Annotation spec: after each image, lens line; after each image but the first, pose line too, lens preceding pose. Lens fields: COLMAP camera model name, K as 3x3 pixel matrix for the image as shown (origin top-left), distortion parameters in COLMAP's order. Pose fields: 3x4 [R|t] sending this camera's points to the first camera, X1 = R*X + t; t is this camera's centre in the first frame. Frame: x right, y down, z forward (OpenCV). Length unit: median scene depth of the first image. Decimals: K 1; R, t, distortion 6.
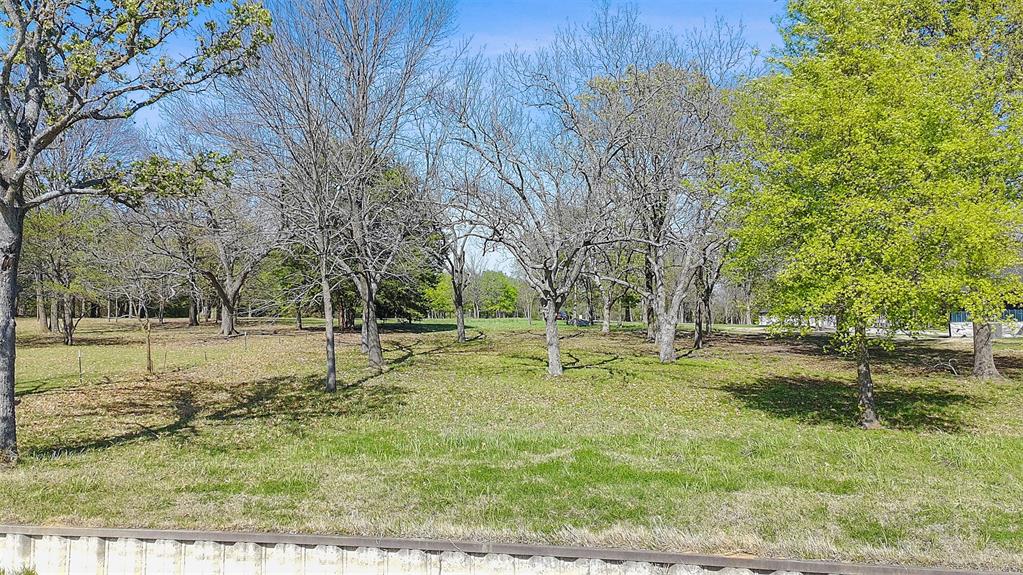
lens RADIAL K [[780.2, 0, 517.1], [0, 780.2, 279.8], [0, 0, 1]] dist [0.083000, -0.080175]
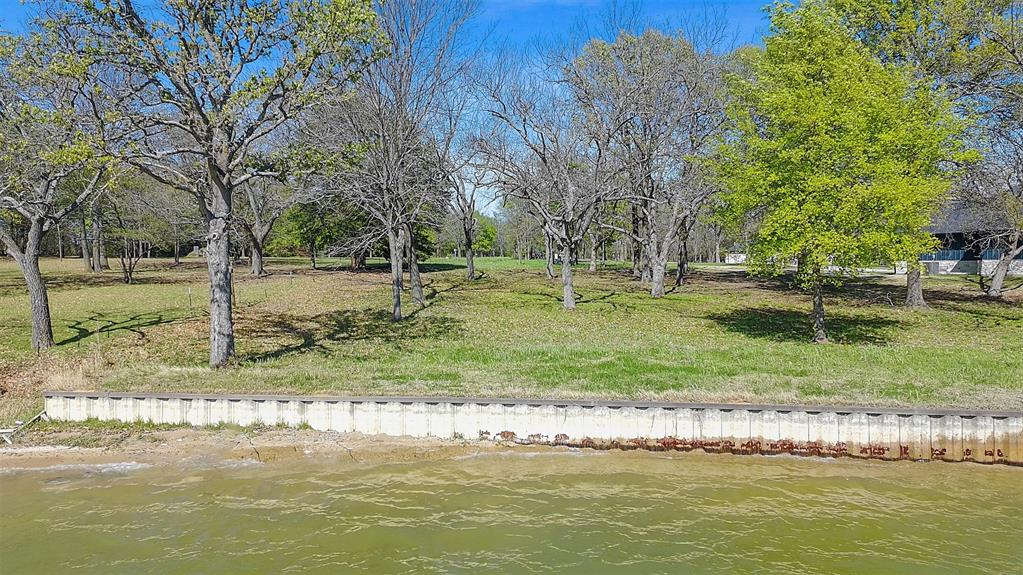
lens RADIAL K [[775.7, 0, 511.5], [0, 775.7, 287.5], [0, 0, 1]] dist [0.056696, 0.003542]
pose [[0.999404, -0.003539, 0.034350, -0.075782], [0.000440, 0.995957, 0.089826, -0.016839], [-0.034529, -0.089758, 0.995365, -0.179705]]
